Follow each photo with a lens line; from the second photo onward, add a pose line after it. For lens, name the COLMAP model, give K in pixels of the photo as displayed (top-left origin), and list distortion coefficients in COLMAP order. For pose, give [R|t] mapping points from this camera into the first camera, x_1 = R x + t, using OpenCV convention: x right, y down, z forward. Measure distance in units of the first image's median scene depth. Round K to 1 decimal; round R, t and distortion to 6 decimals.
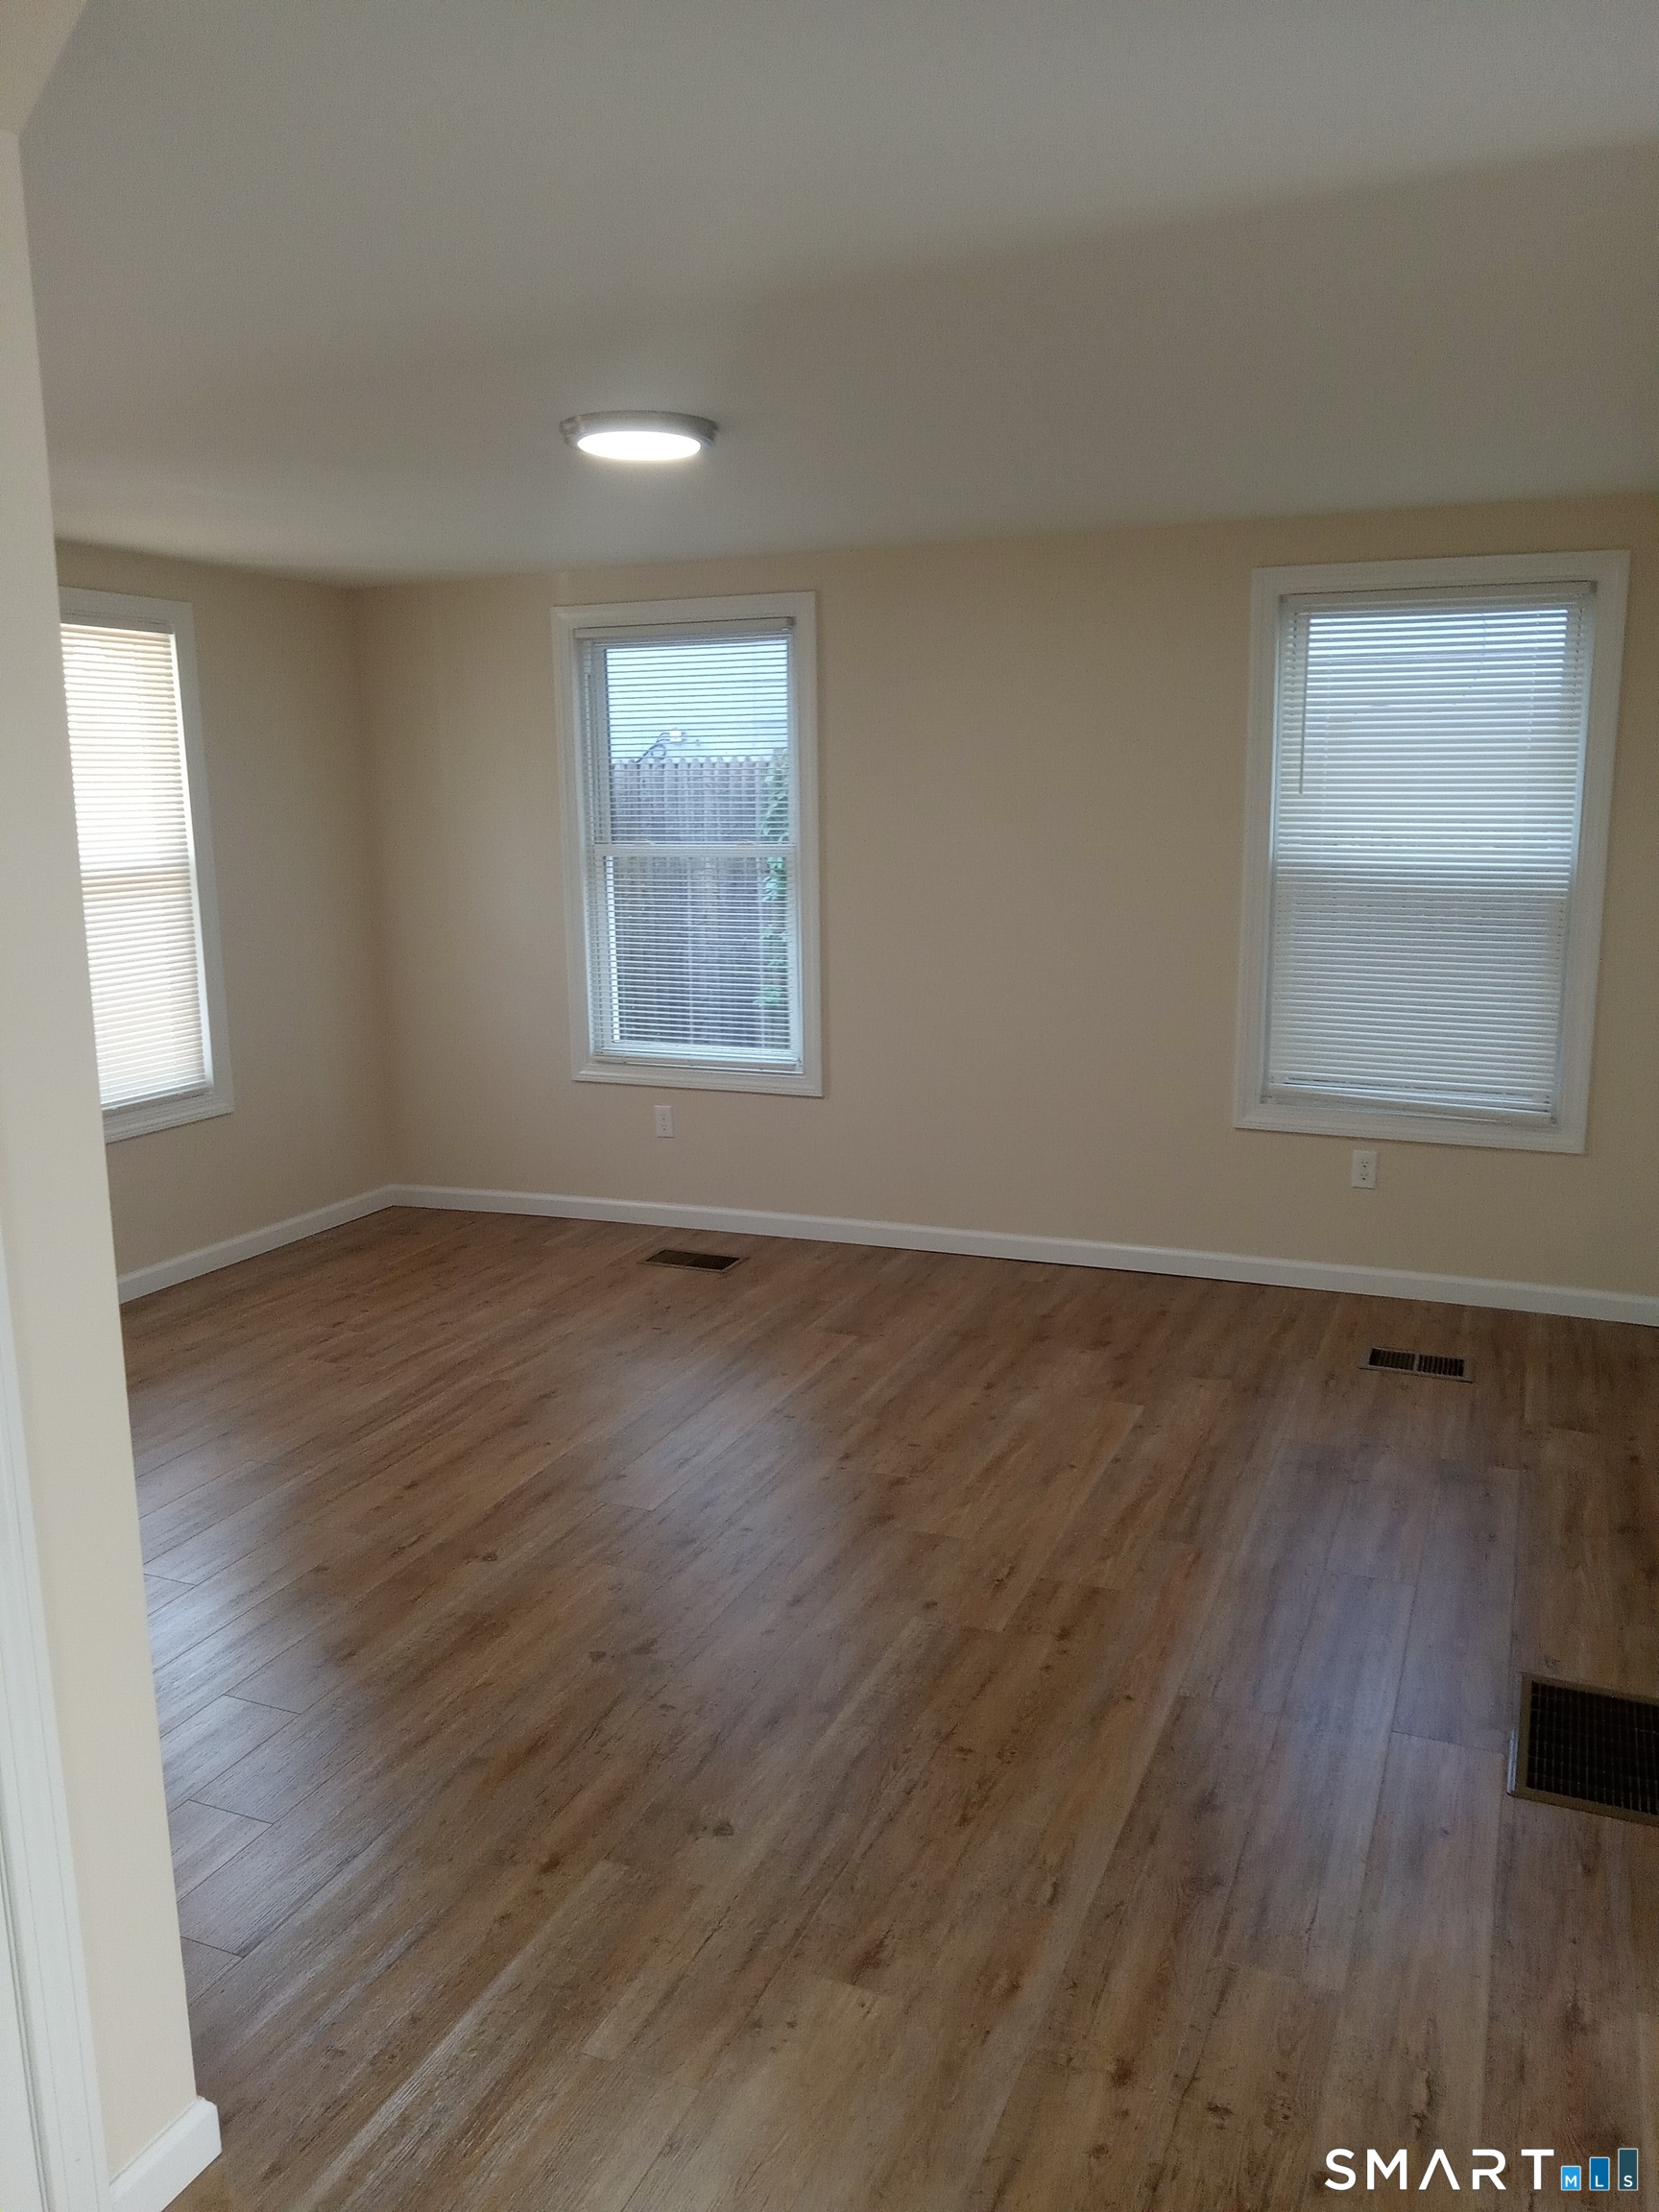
lens RADIAL K [[1542.2, 0, 829.5], [0, 1542.2, 1106.0], [0, 0, 1]] dist [0.001915, 0.001096]
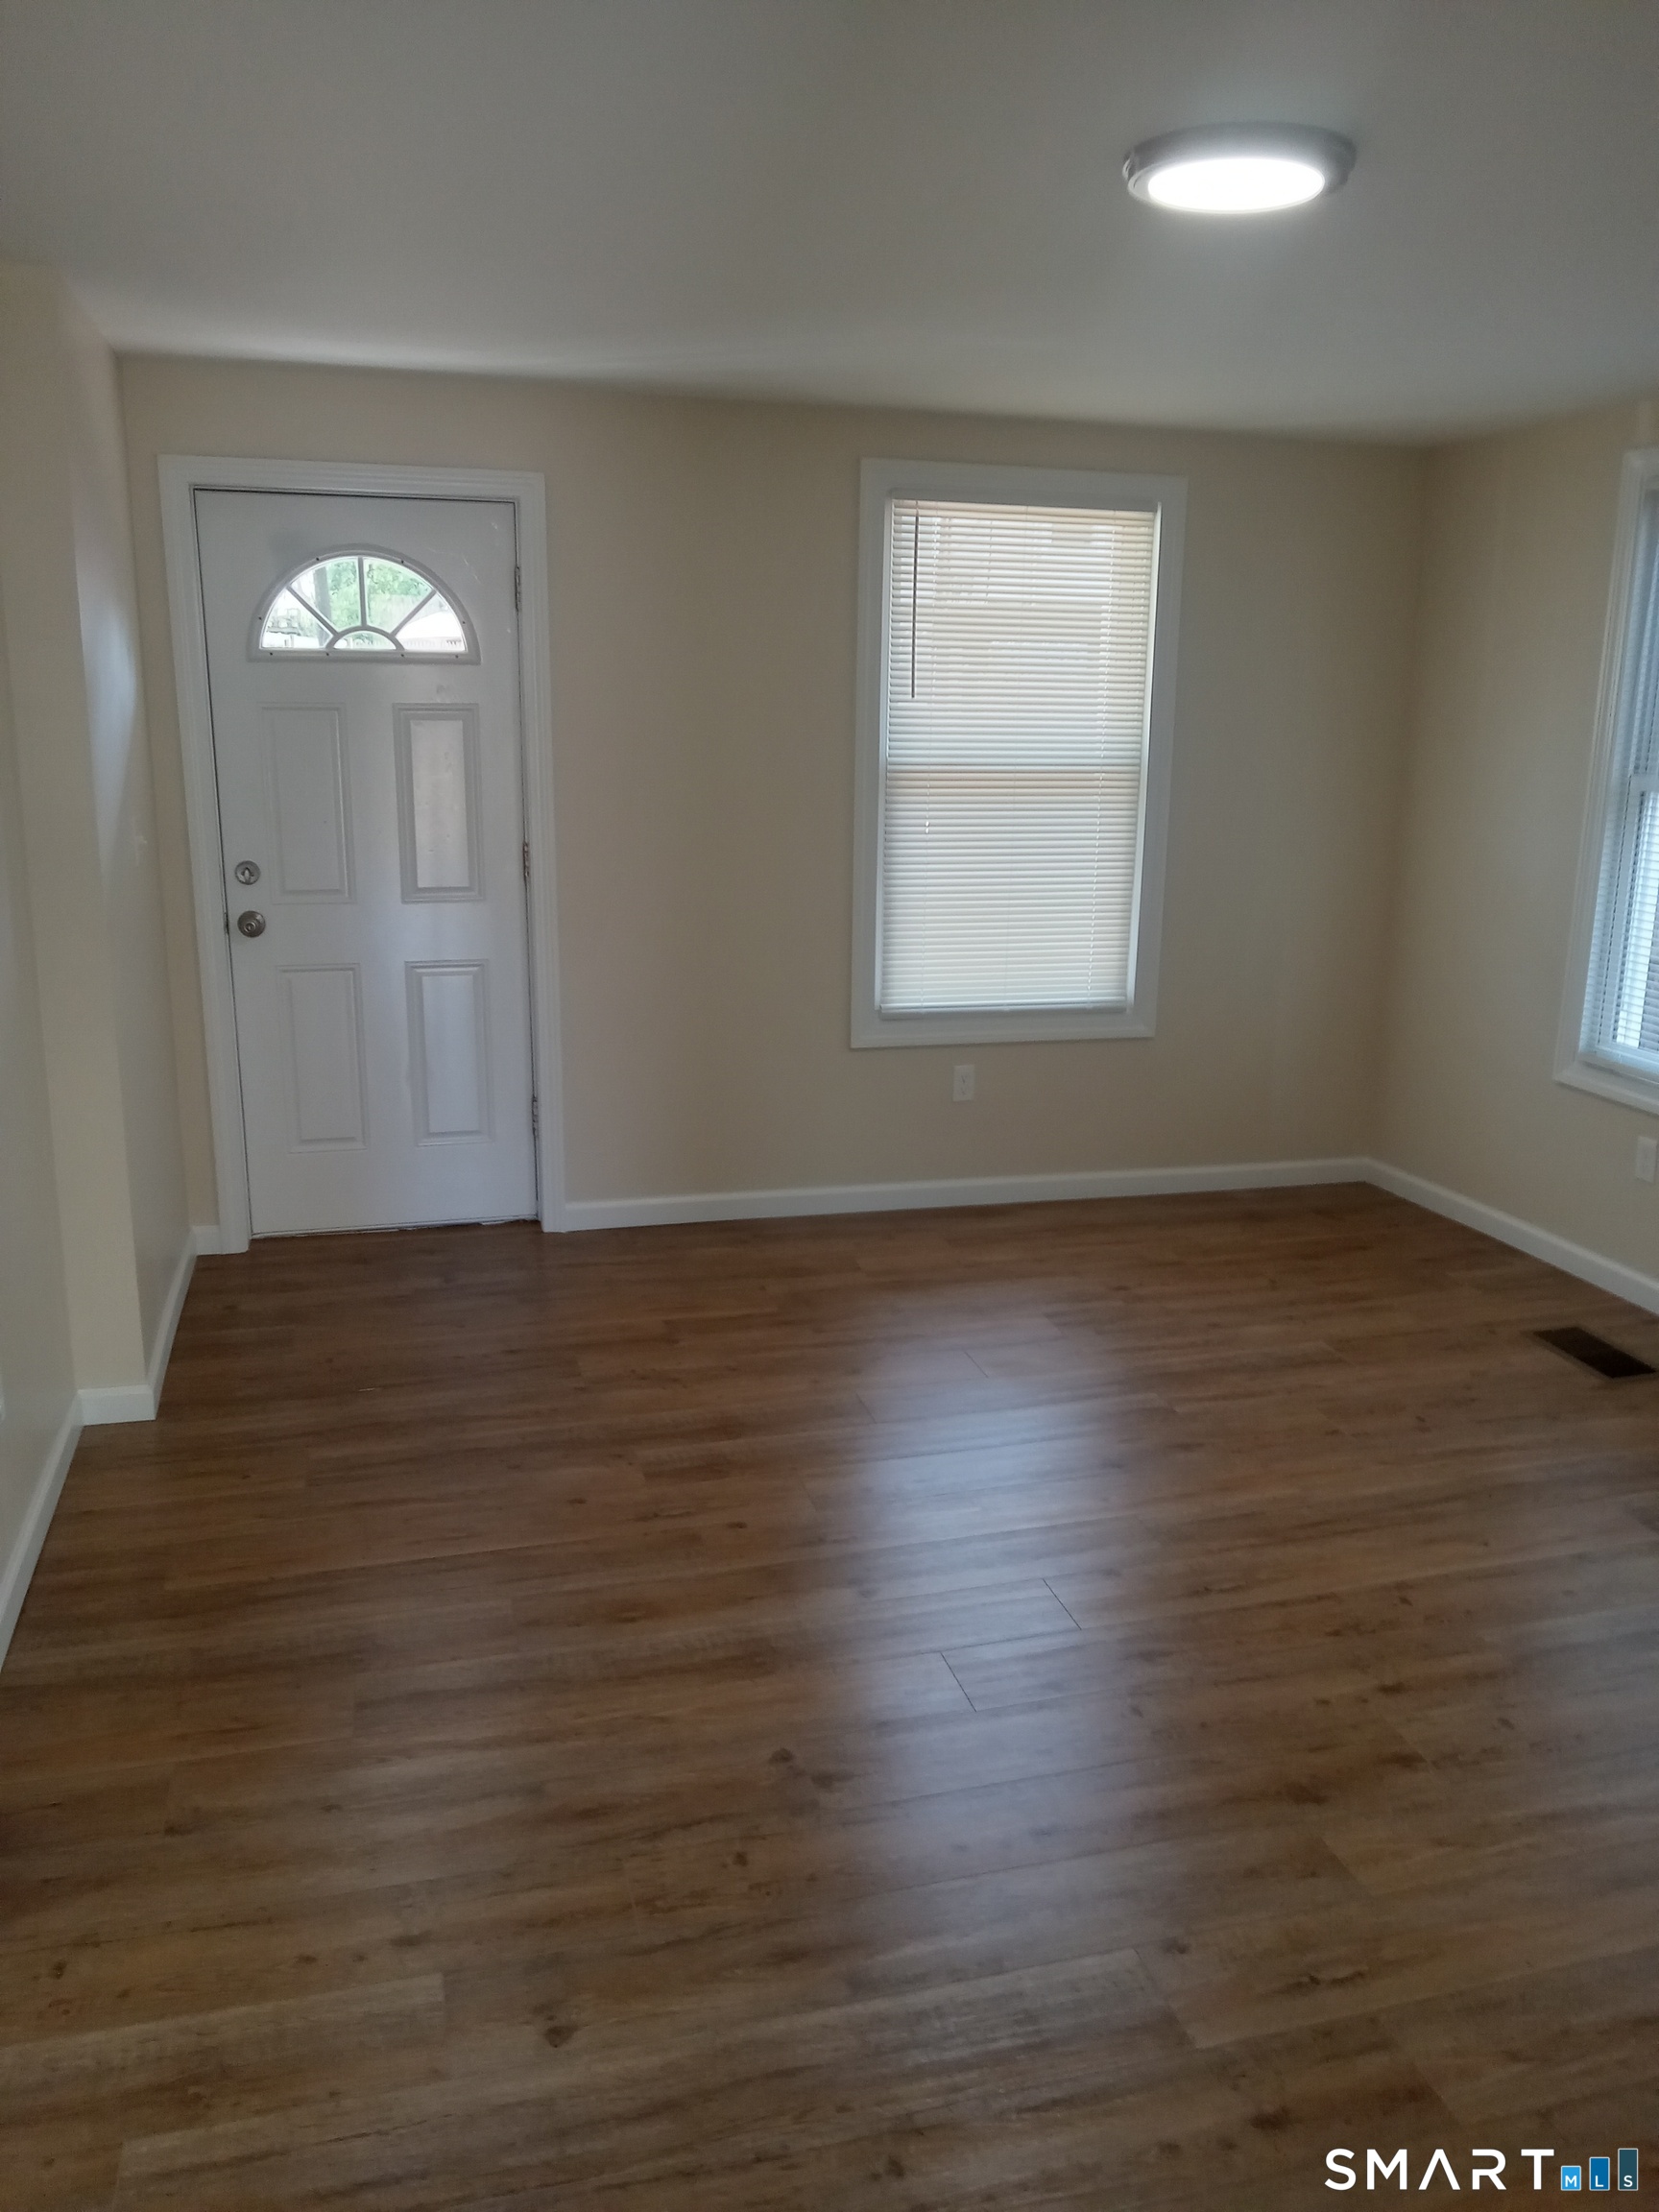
lens RADIAL K [[1604.5, 0, 829.5], [0, 1604.5, 1106.0], [0, 0, 1]] dist [-0.003218, -0.004495]
pose [[0.651159, 0.216815, -0.727312, 0.219159], [-0.181593, 0.974998, 0.128072, -0.049276], [0.736896, 0.048680, 0.674251, 0.232710]]
